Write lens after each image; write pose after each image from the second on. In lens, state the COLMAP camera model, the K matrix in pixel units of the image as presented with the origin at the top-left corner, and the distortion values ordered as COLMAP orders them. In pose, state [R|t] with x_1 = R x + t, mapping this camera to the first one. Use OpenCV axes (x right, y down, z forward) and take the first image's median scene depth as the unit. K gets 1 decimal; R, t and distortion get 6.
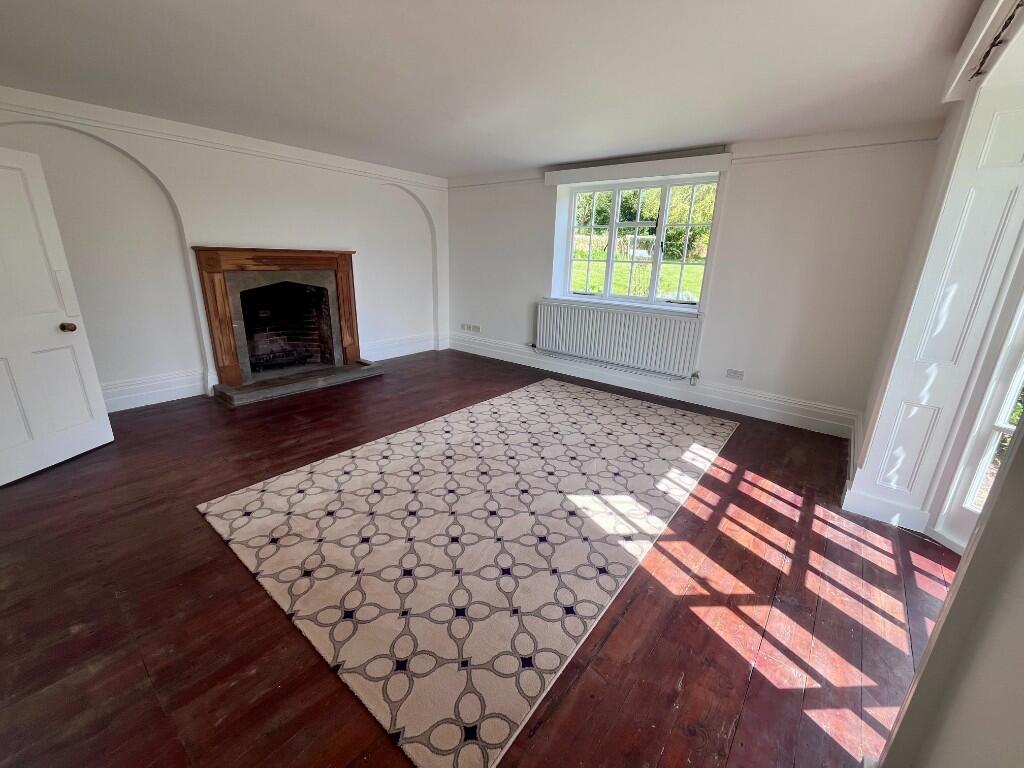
lens RADIAL K [[415.7, 0, 511.9], [0, 415.7, 383.5], [0, 0, 1]] dist [-0.002561, -0.000023]
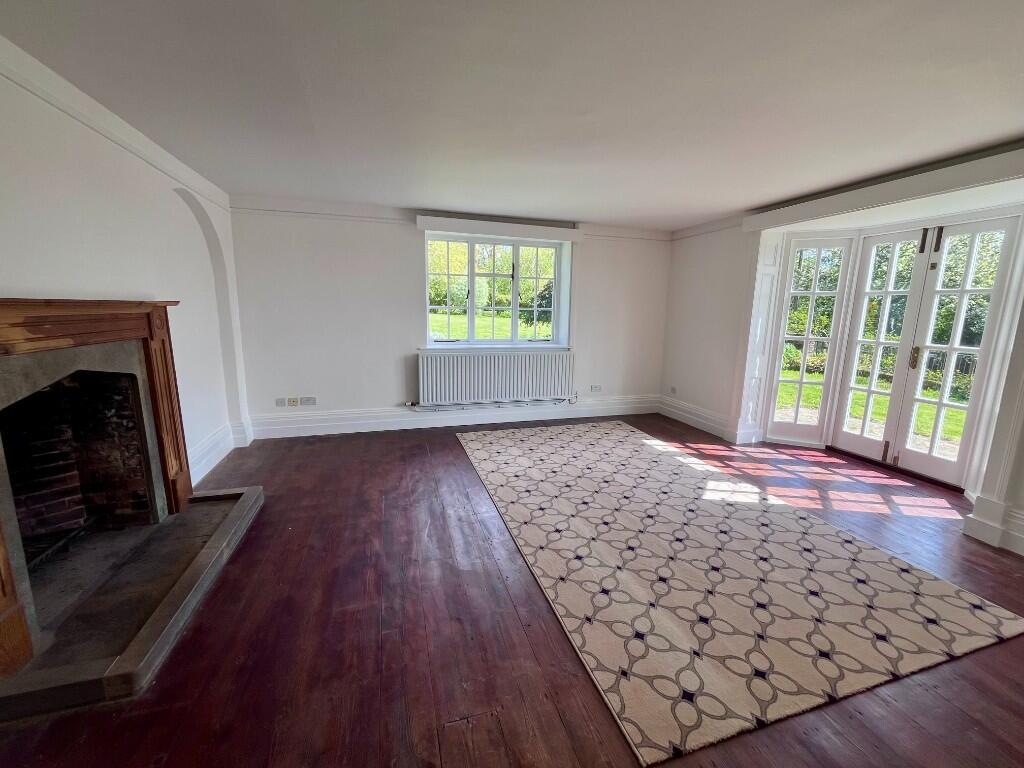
lens RADIAL K [[415.7, 0, 514.1], [0, 415.7, 381.5], [0, 0, 1]] dist [-0.002561, -0.000023]
pose [[0.560487, -0.165792, 0.811398, -0.786652], [0.241736, 0.969841, 0.031183, -0.167579], [-0.792097, 0.178667, 0.583661, 0.465168]]
